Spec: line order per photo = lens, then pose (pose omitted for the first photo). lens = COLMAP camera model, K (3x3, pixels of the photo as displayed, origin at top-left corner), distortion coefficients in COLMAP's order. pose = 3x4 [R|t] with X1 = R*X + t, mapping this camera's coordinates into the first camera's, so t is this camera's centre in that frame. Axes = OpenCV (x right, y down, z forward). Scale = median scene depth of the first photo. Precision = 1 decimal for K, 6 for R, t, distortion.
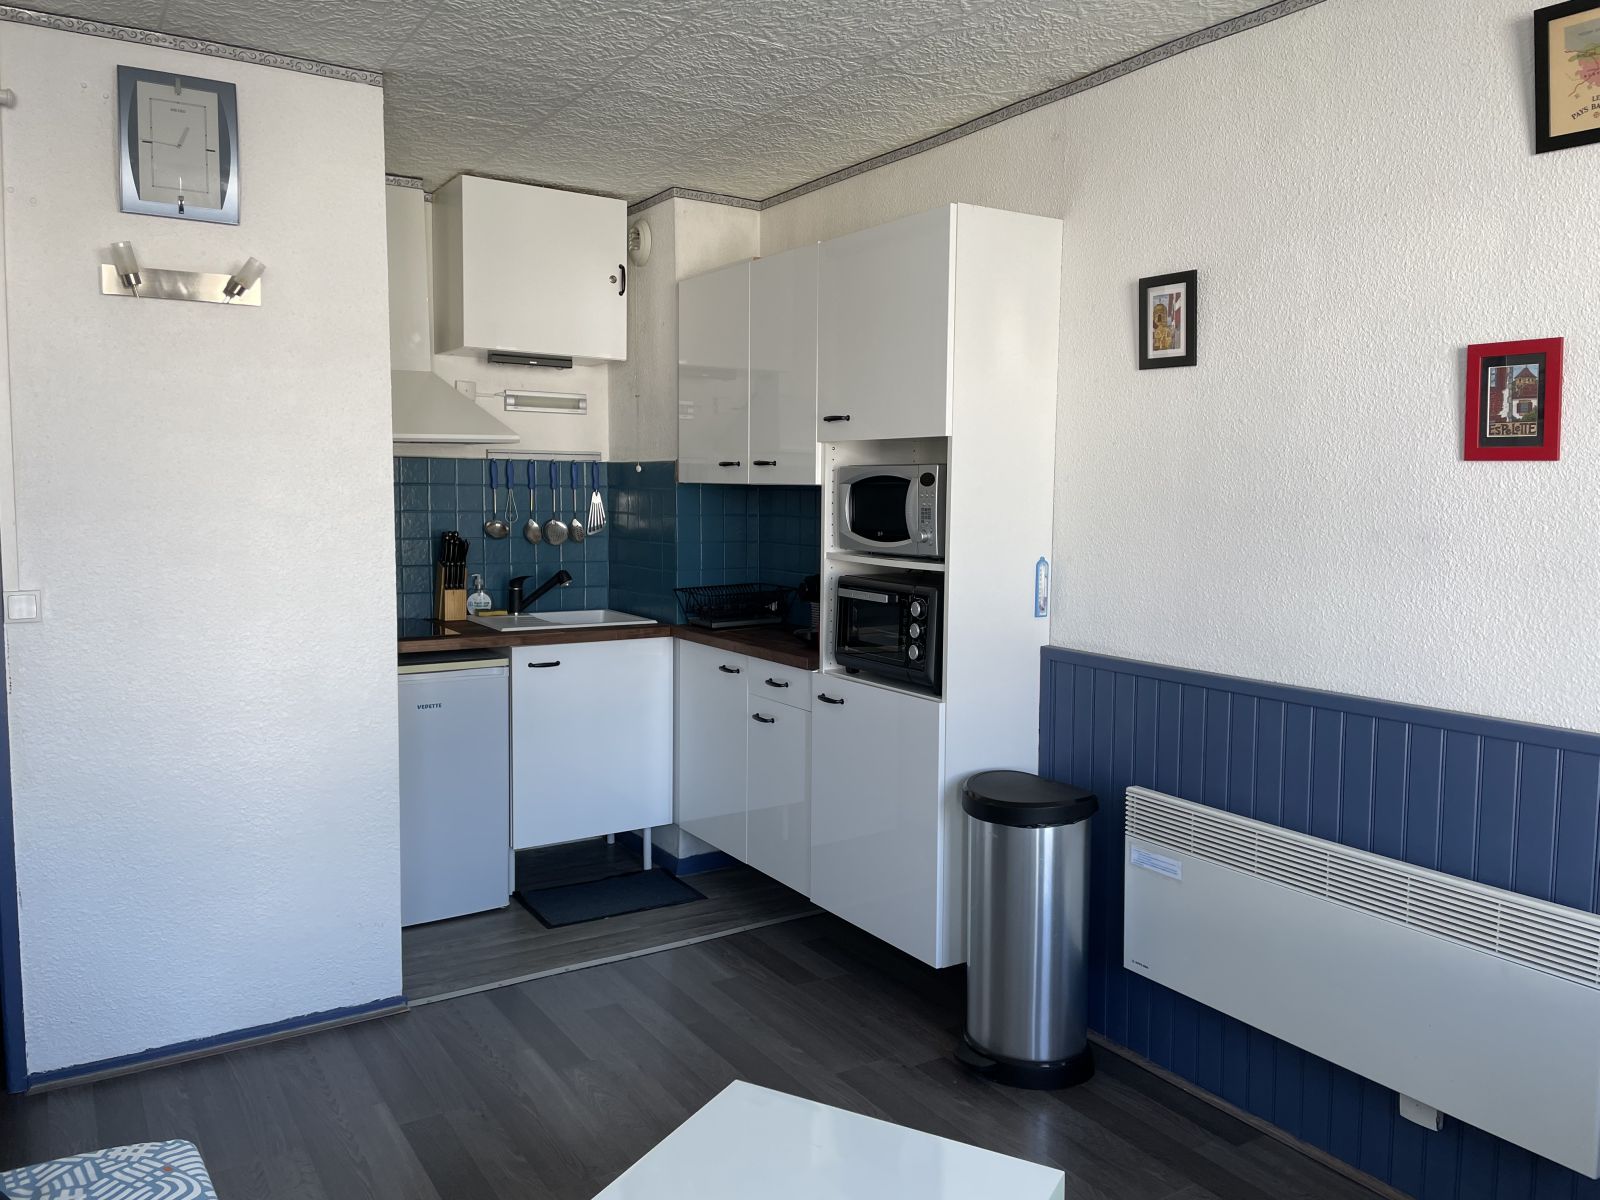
lens RADIAL K [[1231.0, 0, 800.0], [0, 1231.0, 600.0], [0, 0, 1]] dist [0.086077, -0.108770]
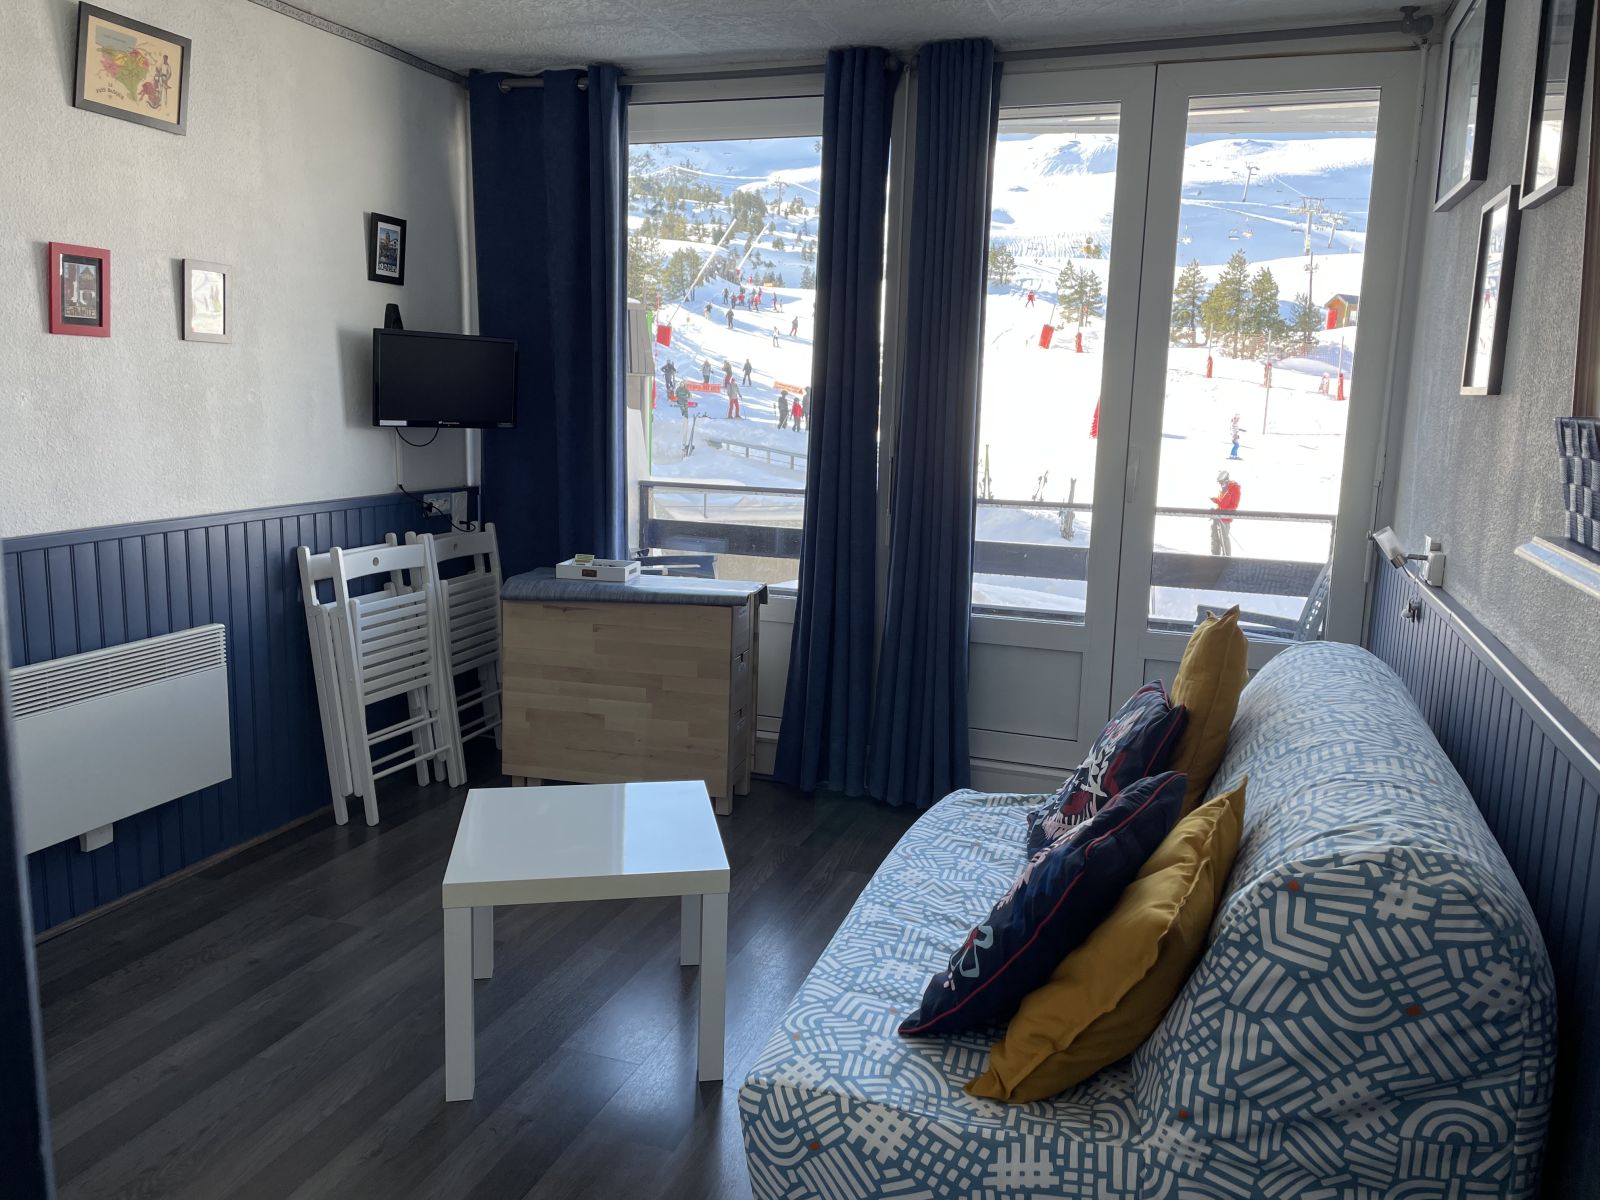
lens RADIAL K [[1231.0, 0, 800.0], [0, 1231.0, 600.0], [0, 0, 1]] dist [0.086077, -0.108770]
pose [[-0.610320, -0.164366, 0.774915, -0.588398], [0.039807, 0.970637, 0.237233, -0.072891], [-0.791154, 0.175635, -0.585857, 0.722154]]
